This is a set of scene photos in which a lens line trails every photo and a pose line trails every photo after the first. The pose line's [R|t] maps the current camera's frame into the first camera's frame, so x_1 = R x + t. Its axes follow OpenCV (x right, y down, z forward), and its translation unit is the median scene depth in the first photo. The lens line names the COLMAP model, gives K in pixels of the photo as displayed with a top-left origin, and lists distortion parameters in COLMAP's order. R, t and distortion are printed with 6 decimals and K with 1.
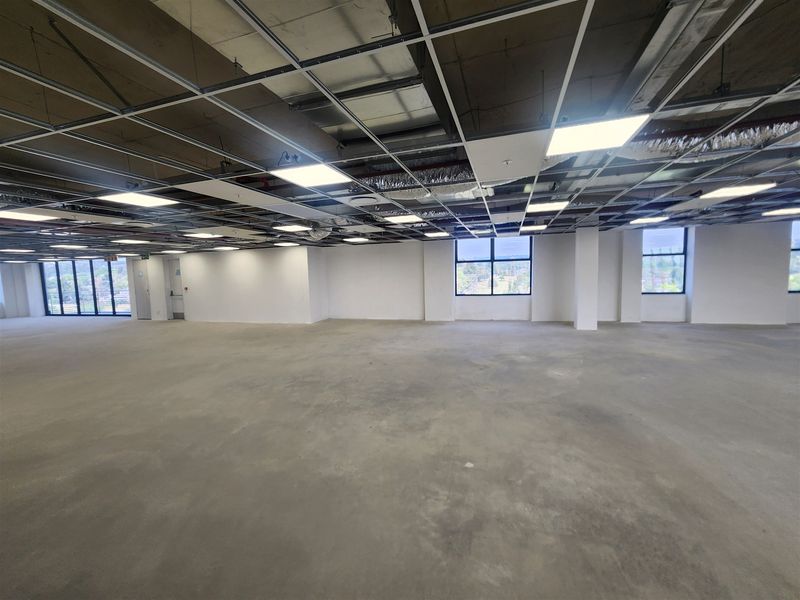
lens RADIAL K [[324.7, 0, 398.6], [0, 324.7, 297.0], [0, 0, 1]] dist [-0.000482, -0.000042]
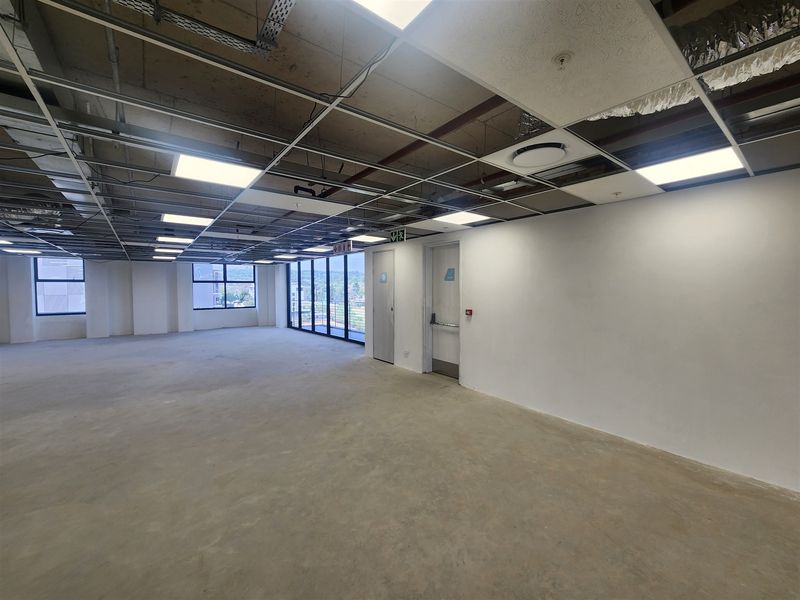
lens RADIAL K [[320.3, 0, 396.9], [0, 320.3, 300.5], [0, 0, 1]] dist [-0.016431, -0.000036]
pose [[0.827313, 0.048473, -0.559645, -0.482108], [-0.066436, 0.997721, -0.011794, -0.028711], [0.557798, 0.046937, 0.828648, 0.579534]]
